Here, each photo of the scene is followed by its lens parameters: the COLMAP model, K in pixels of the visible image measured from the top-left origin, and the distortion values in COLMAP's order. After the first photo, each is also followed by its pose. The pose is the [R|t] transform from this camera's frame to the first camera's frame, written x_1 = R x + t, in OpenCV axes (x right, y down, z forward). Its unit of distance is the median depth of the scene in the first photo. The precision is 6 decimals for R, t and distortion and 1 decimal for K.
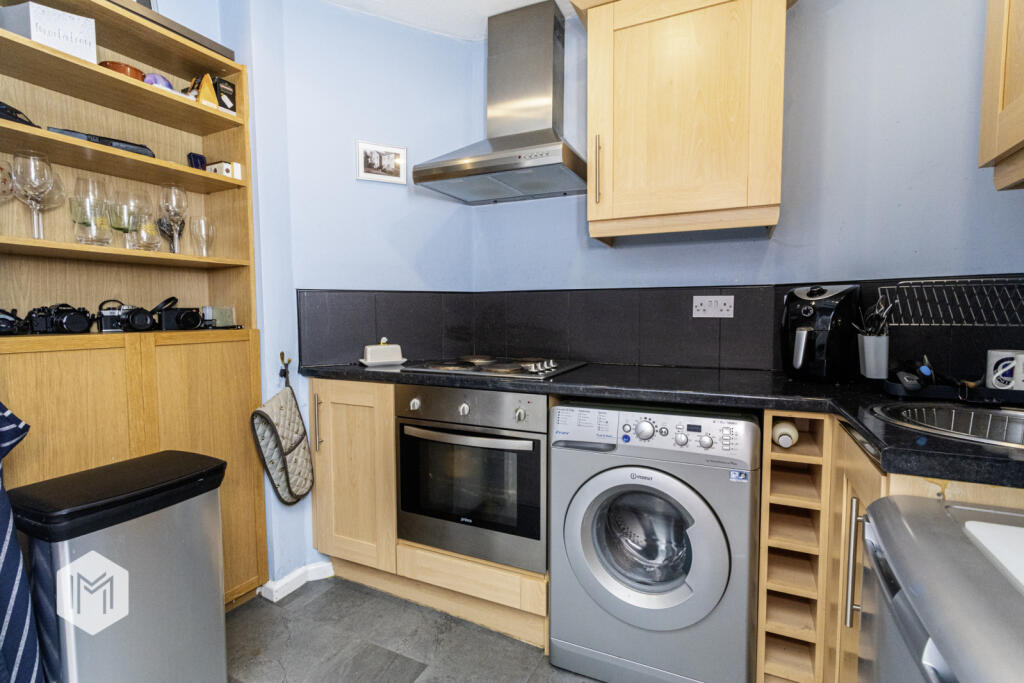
lens RADIAL K [[484.6, 0, 510.9], [0, 484.6, 341.9], [0, 0, 1]] dist [-0.000052, -0.000084]
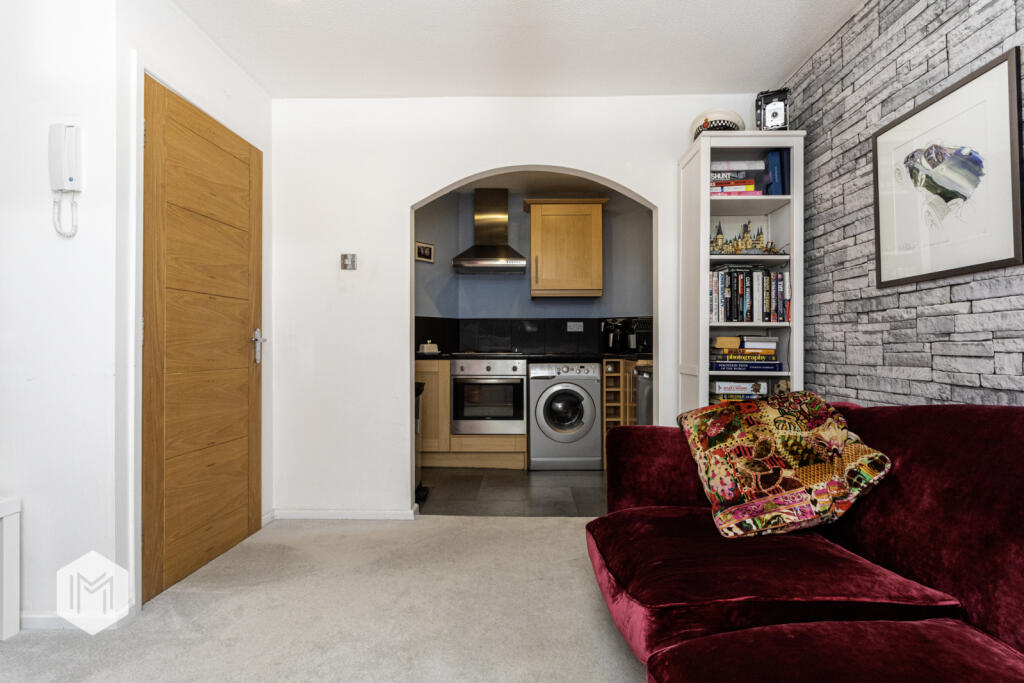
lens RADIAL K [[484.6, 0, 514.3], [0, 484.6, 341.0], [0, 0, 1]] dist [-0.000052, -0.000084]
pose [[0.910728, 0.003804, 0.412989, -1.029010], [0.024279, 0.997735, -0.062729, 0.170710], [-0.412293, 0.067156, 0.908573, -1.271303]]
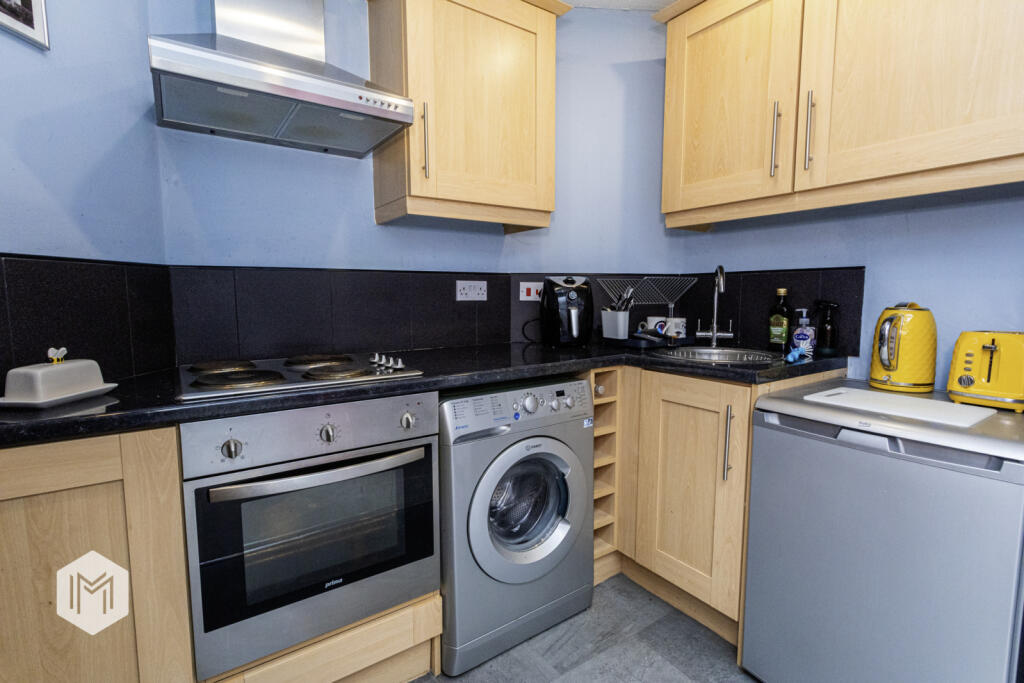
lens RADIAL K [[484.6, 0, 512.4], [0, 484.6, 340.0], [0, 0, 1]] dist [-0.000052, -0.000084]
pose [[0.498705, -0.083989, 0.862693, -0.621911], [0.052360, 0.996396, 0.066737, -0.035536], [-0.865189, 0.011889, 0.501305, 0.442134]]
